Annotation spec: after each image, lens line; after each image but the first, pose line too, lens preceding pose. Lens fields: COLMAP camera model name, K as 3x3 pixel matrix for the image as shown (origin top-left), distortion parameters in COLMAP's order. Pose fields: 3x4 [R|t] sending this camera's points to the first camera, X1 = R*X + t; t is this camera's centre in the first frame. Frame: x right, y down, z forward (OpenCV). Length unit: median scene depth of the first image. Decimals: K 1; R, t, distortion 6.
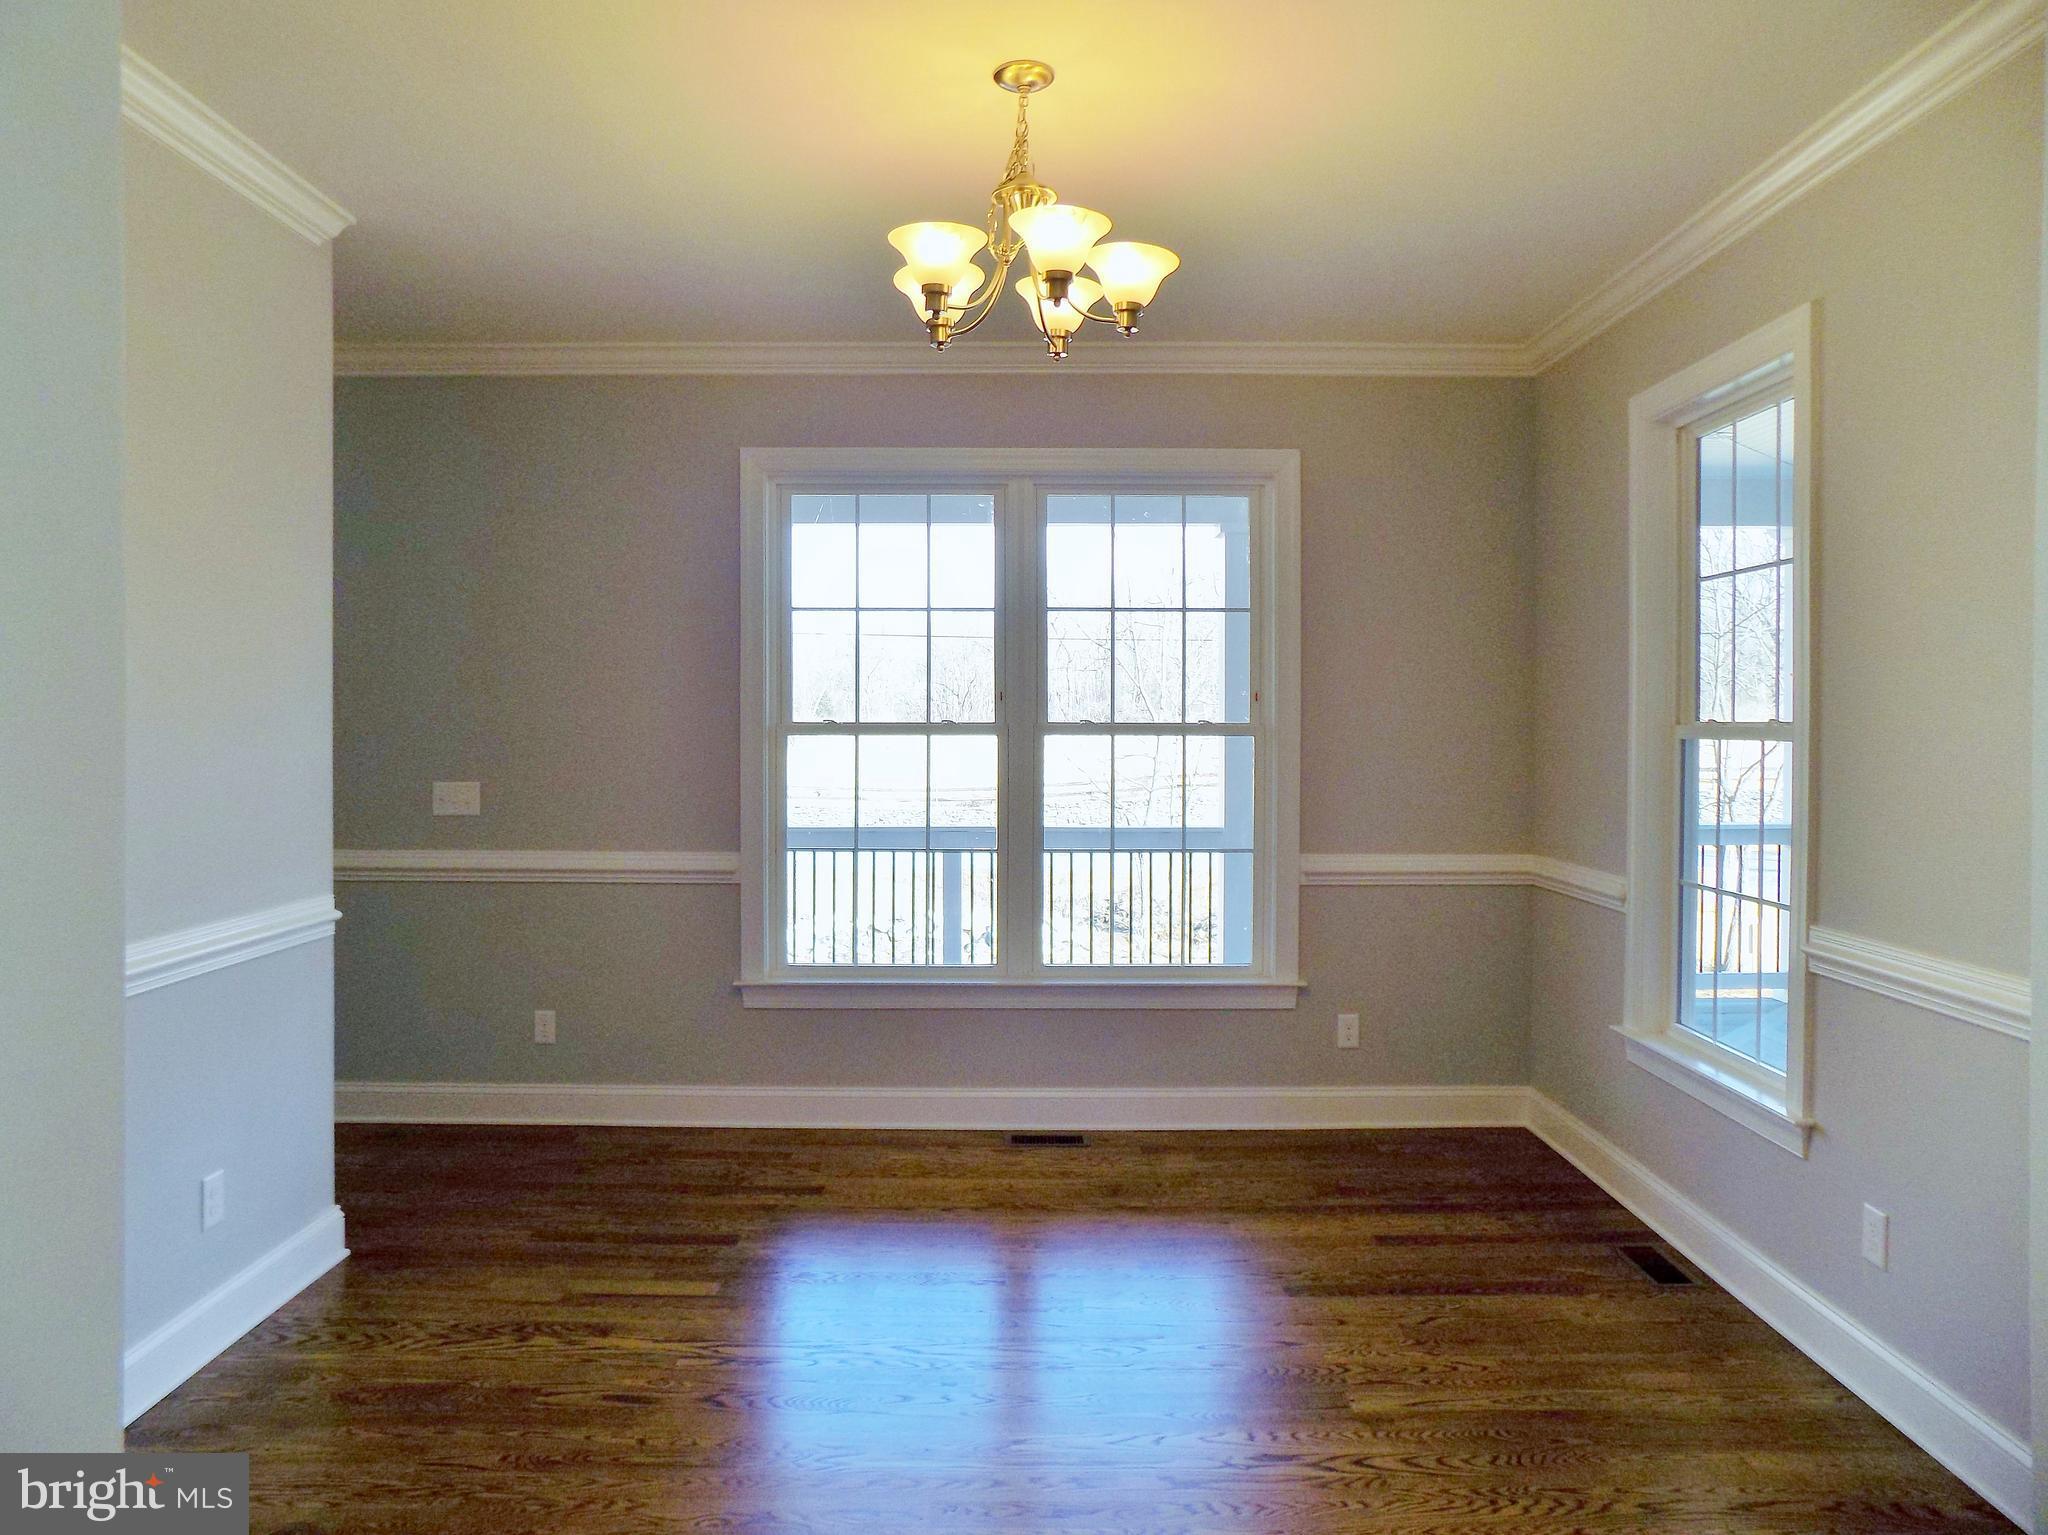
lens RADIAL K [[1392.9, 0, 1024.0], [0, 1392.9, 767.5], [0, 0, 1]] dist [0.002293, 0.000698]
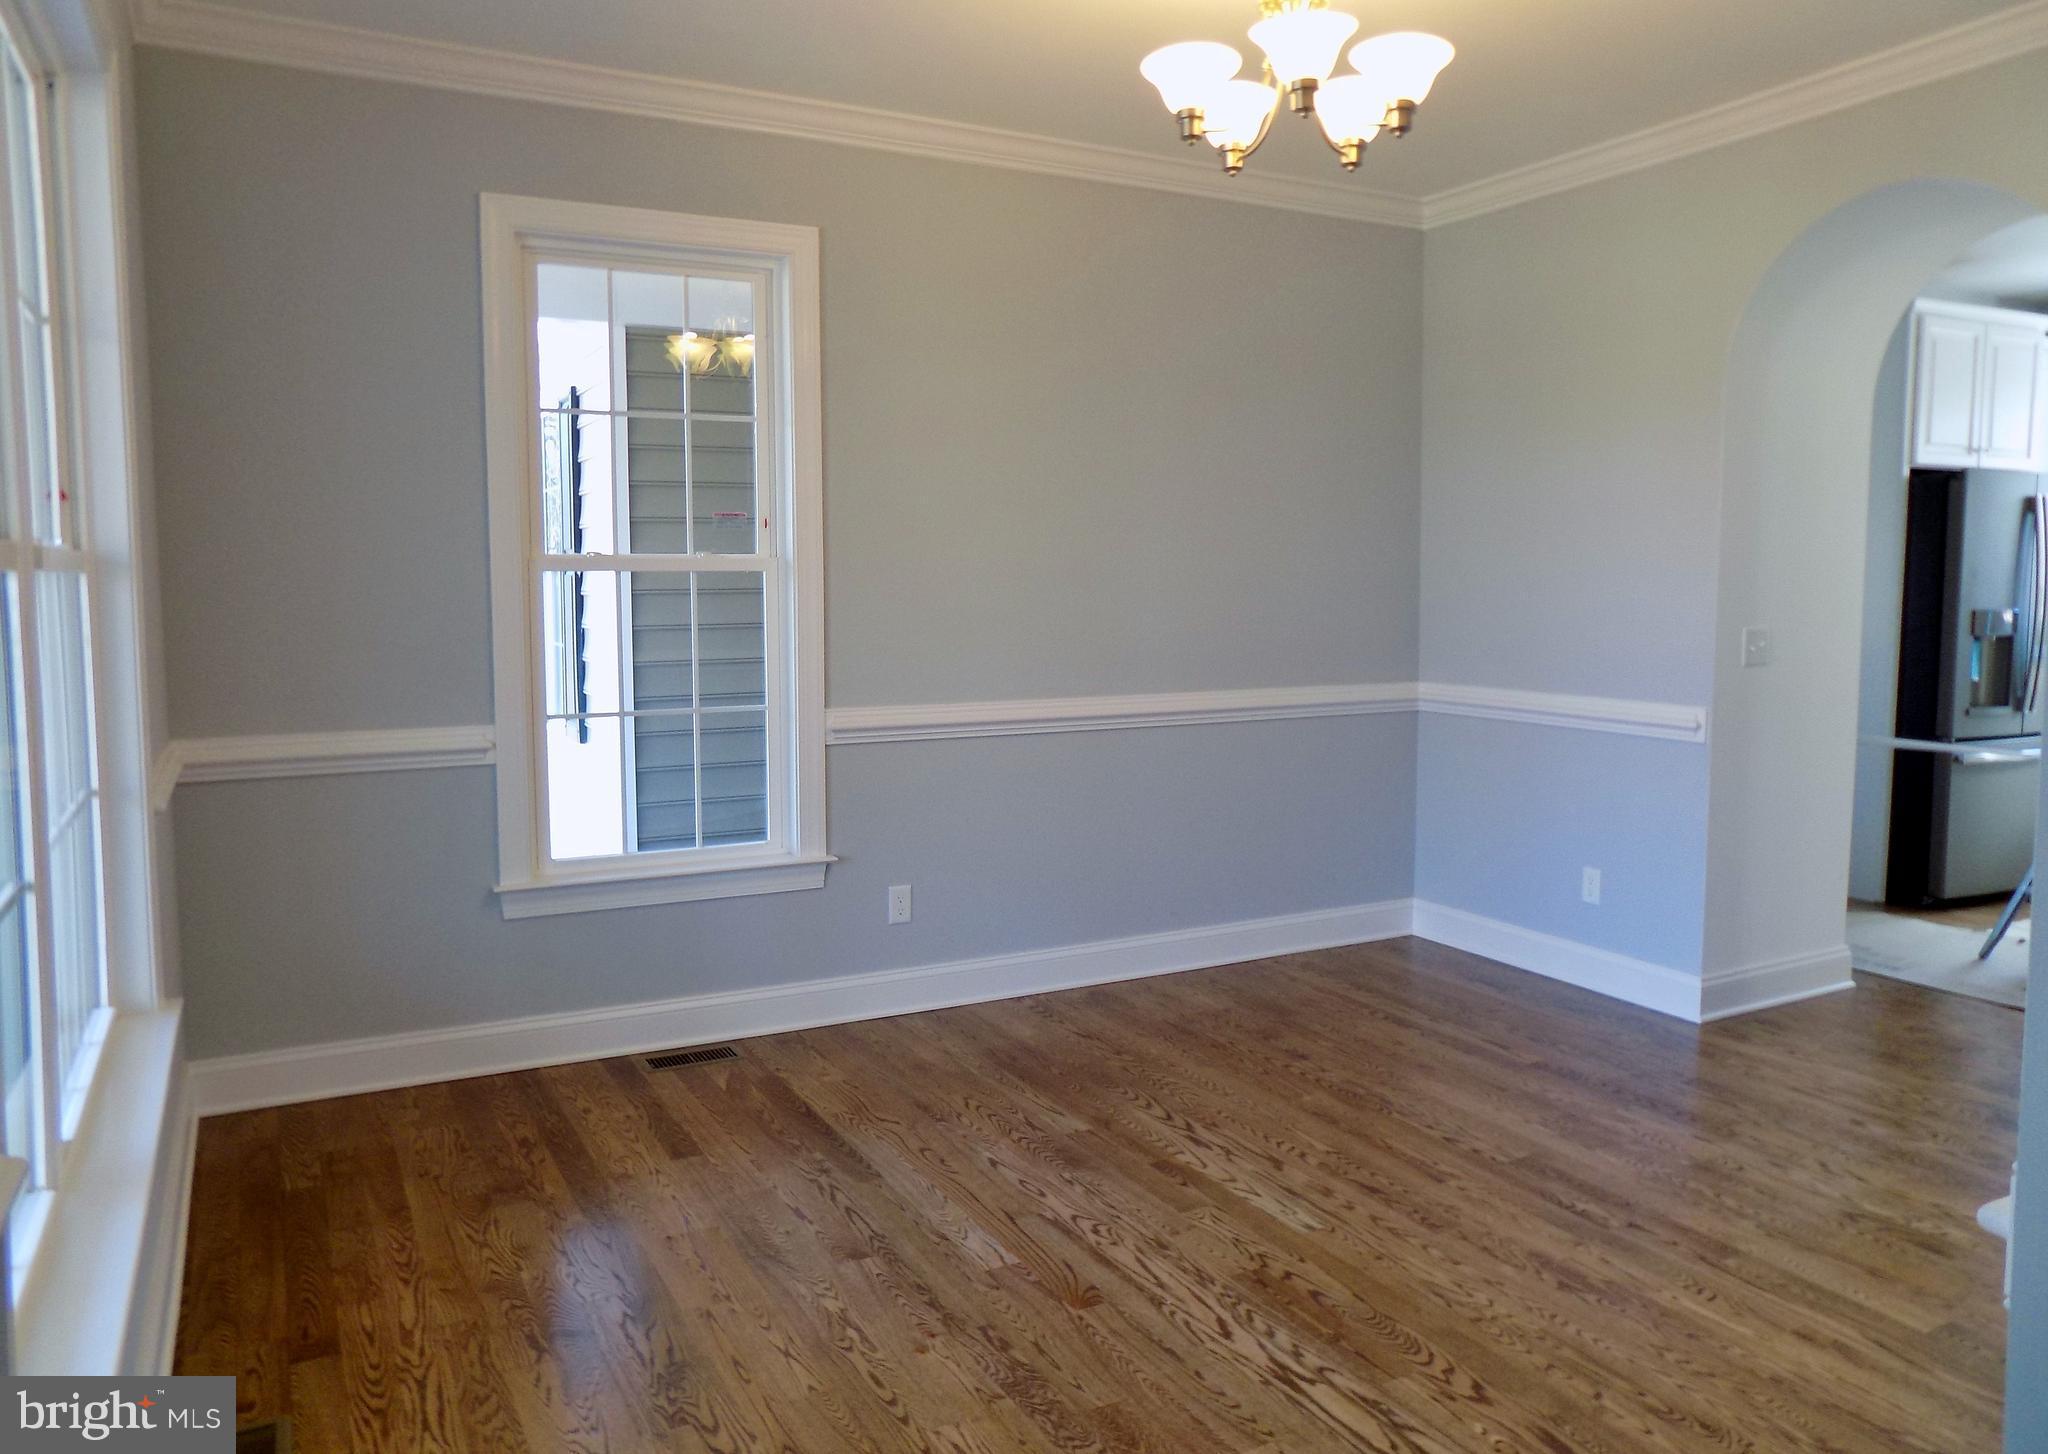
lens RADIAL K [[1408.4, 0, 1024.0], [0, 1408.4, 727.0], [0, 0, 1]] dist [0.001735, -0.000919]
pose [[-0.476920, -0.088836, 0.874446, -0.646704], [0.014476, 0.993950, 0.108871, -0.022968], [-0.878828, 0.064581, -0.472749, 1.321113]]
